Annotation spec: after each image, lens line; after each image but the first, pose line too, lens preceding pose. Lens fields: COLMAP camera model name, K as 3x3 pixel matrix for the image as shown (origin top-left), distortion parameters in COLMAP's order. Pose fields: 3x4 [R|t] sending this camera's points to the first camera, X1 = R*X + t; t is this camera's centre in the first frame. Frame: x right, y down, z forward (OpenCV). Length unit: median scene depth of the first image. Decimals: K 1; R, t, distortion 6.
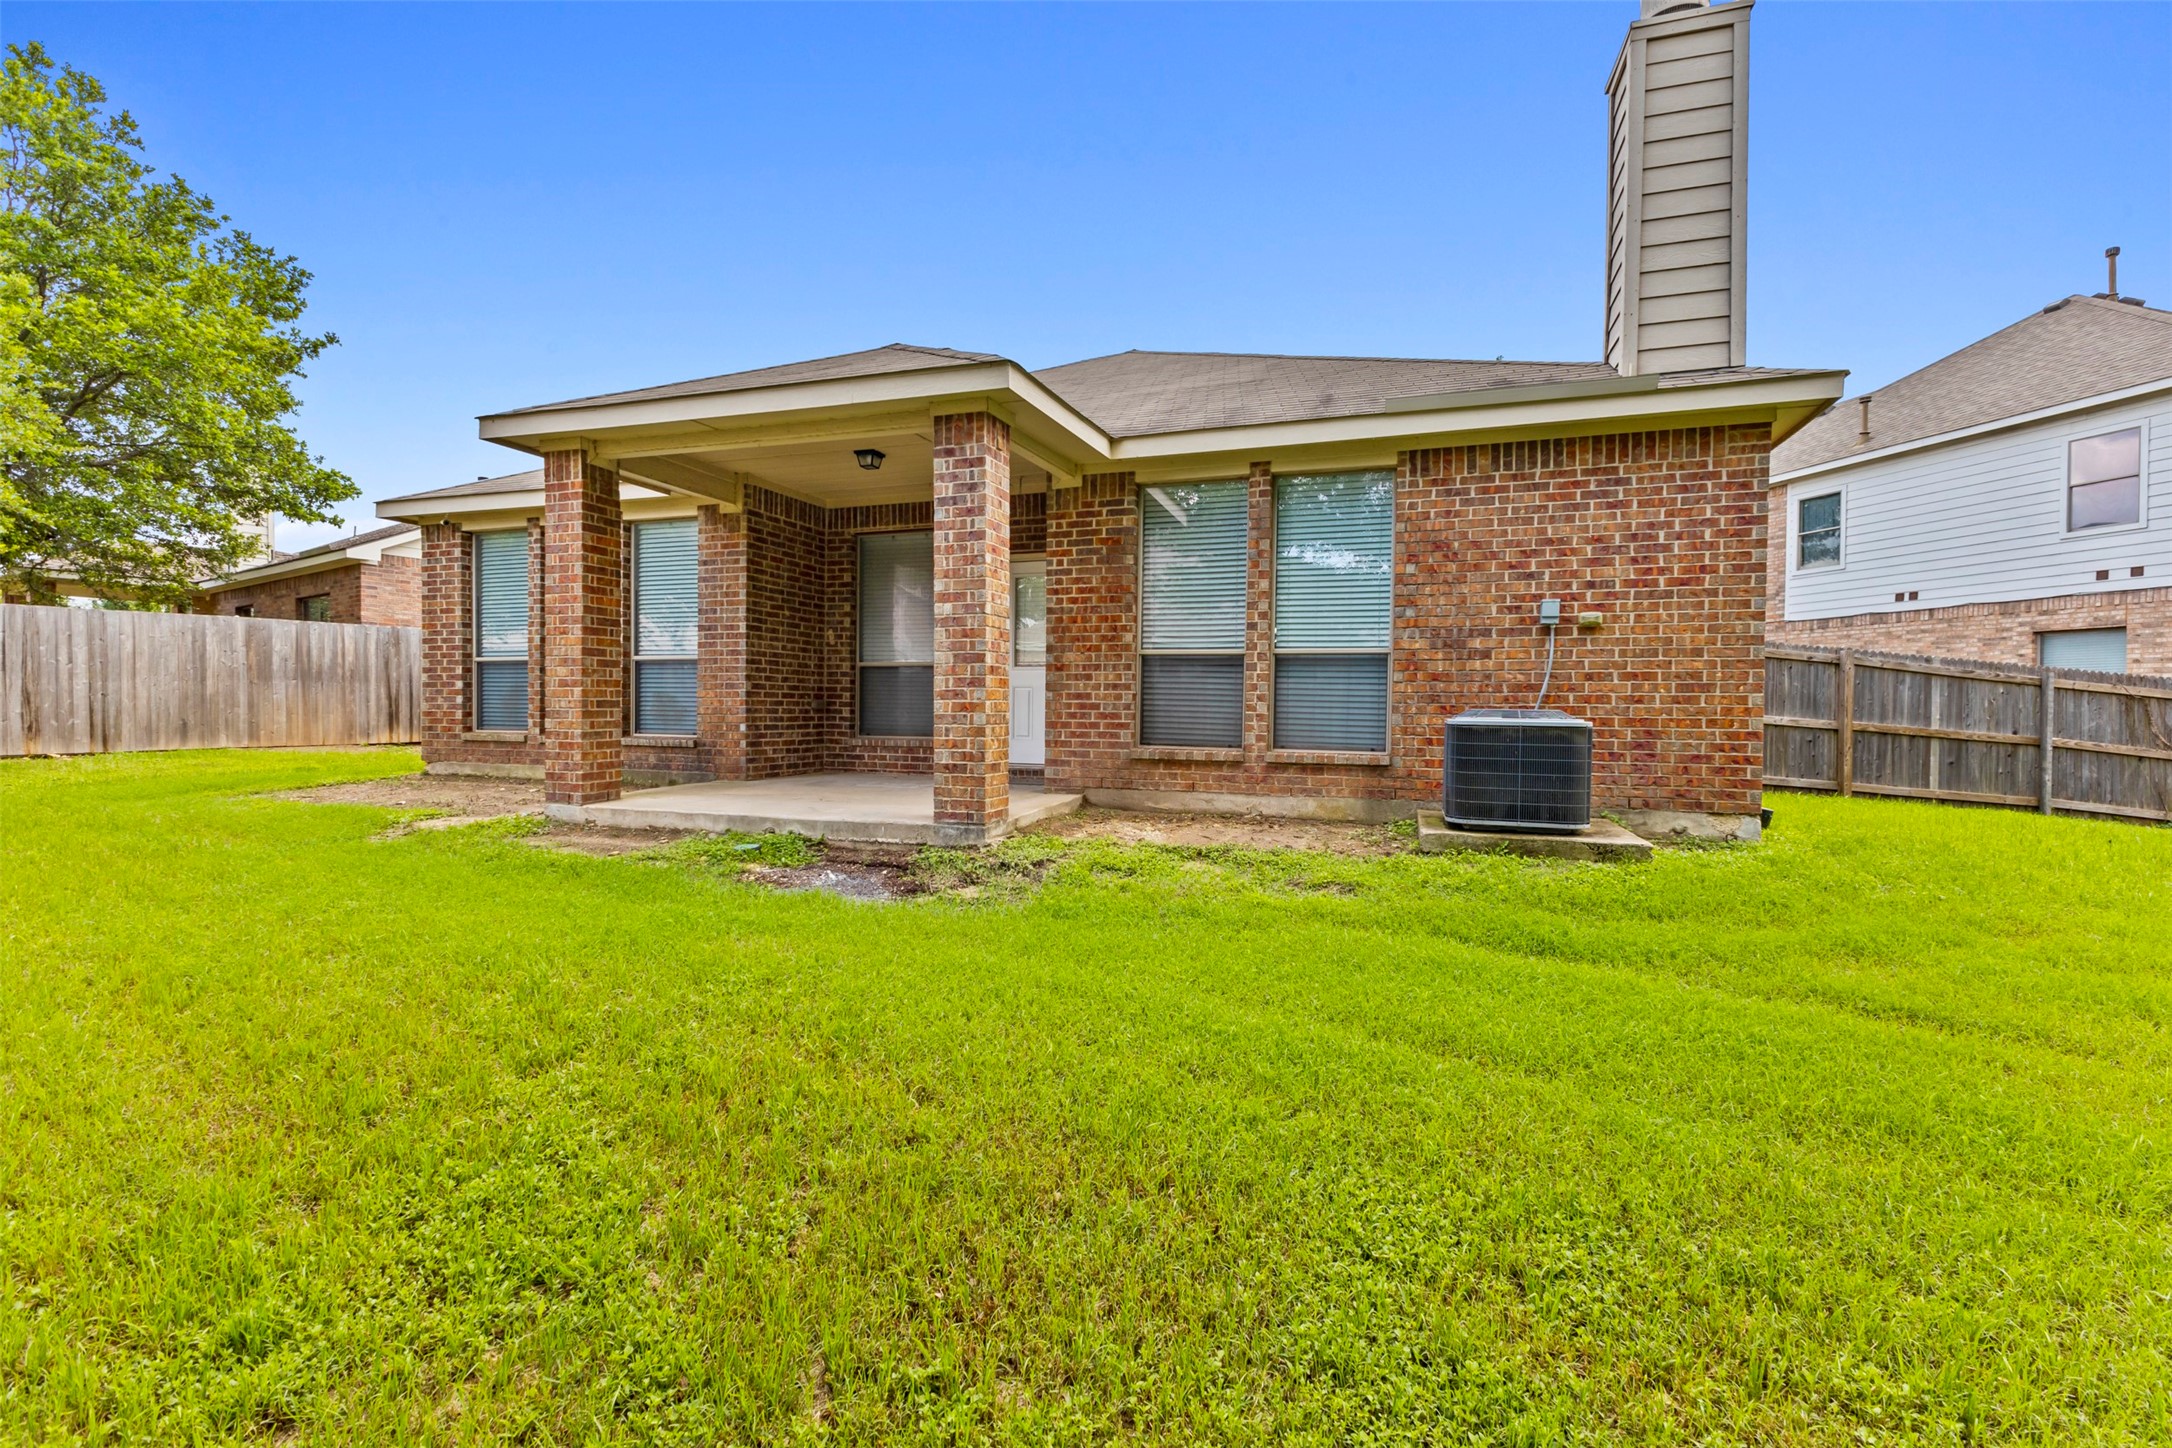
lens RADIAL K [[950.3, 0, 1089.5], [0, 950.3, 680.9], [0, 0, 1]] dist [0.005495, 0.000206]
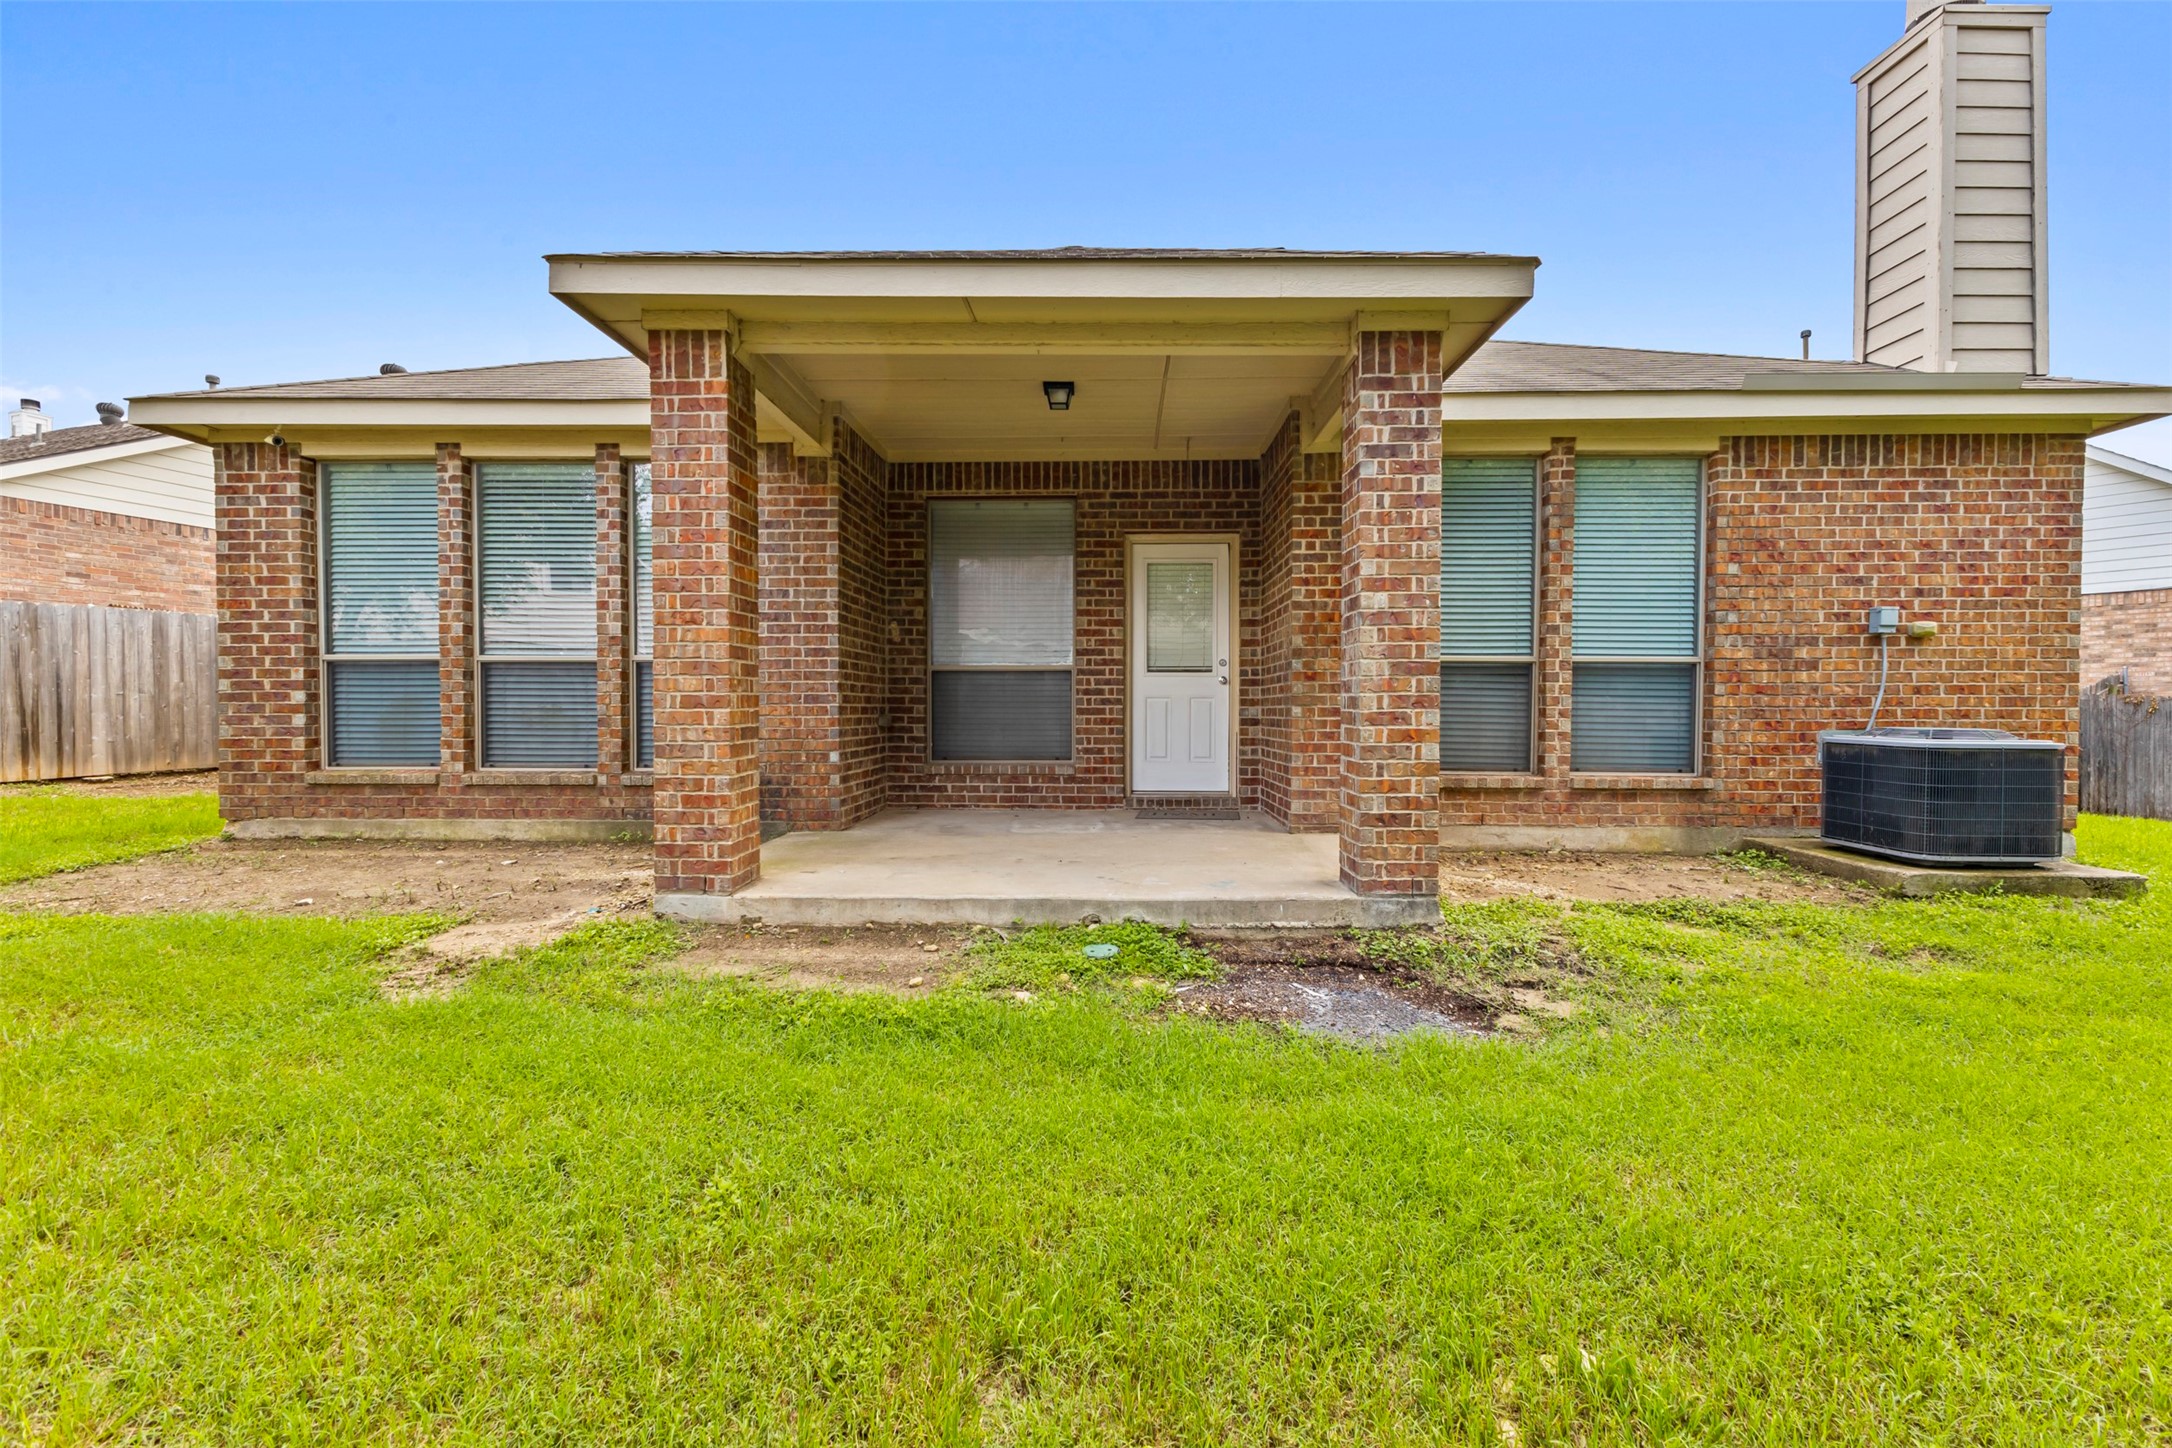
lens RADIAL K [[939.2, 0, 1089.3], [0, 939.2, 684.7], [0, 0, 1]] dist [0.015913, -0.008168]
pose [[0.951359, -0.000912, 0.308082, -0.518831], [-0.001688, 0.999965, 0.008174, -0.015118], [-0.308079, -0.008296, 0.951325, 0.344277]]
